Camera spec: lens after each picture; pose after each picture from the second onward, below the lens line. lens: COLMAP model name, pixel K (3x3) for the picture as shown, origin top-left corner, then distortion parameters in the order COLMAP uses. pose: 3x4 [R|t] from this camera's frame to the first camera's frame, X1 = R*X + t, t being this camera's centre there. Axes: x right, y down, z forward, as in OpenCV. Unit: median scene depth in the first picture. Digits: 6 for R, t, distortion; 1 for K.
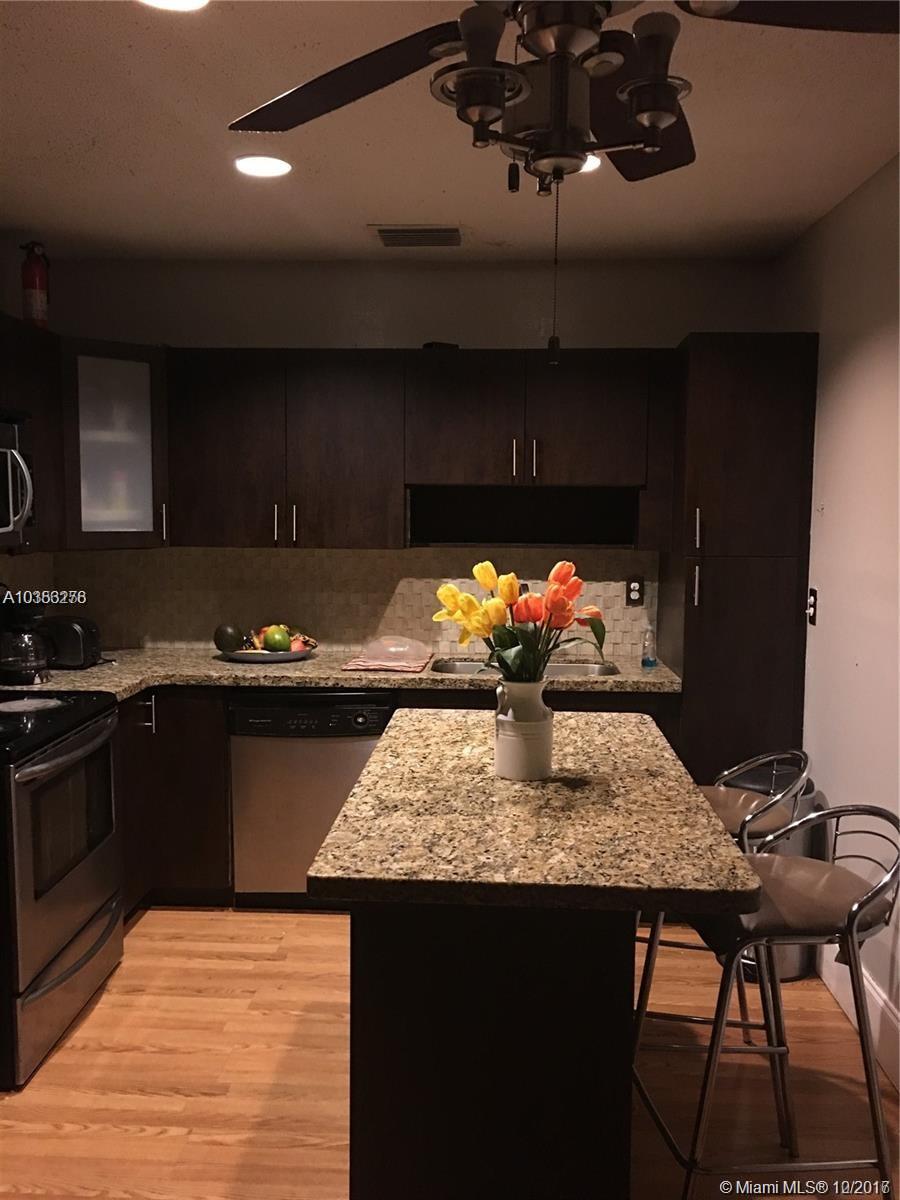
lens RADIAL K [[1009.2, 0, 462.9], [0, 1009.2, 598.1], [0, 0, 1]] dist [0.065659, -0.092530]
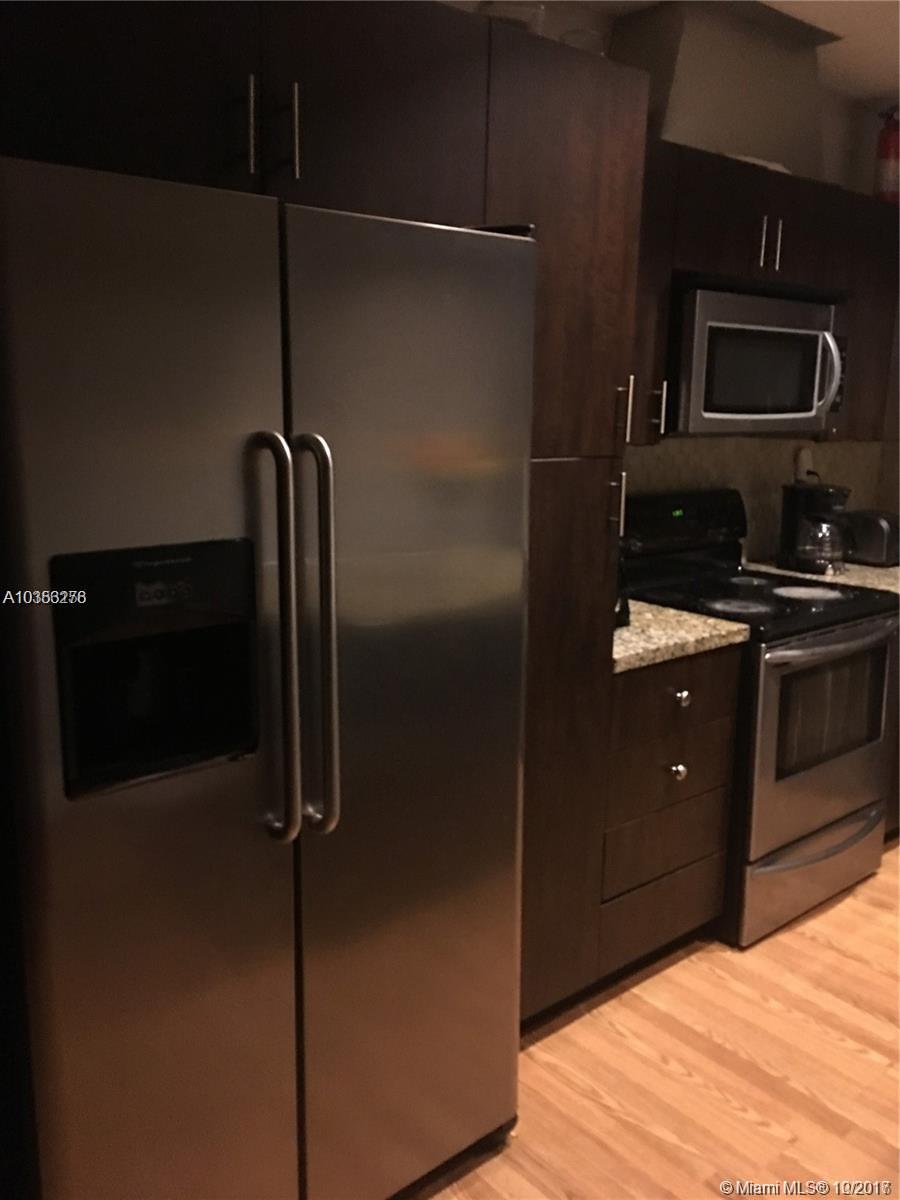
lens RADIAL K [[1009.2, 0, 462.9], [0, 1009.2, 598.1], [0, 0, 1]] dist [0.065659, -0.092530]
pose [[0.669410, 0.147899, -0.728022, 0.076904], [-0.081697, 0.988694, 0.125734, 0.012898], [0.738387, -0.024691, 0.673925, 0.081452]]
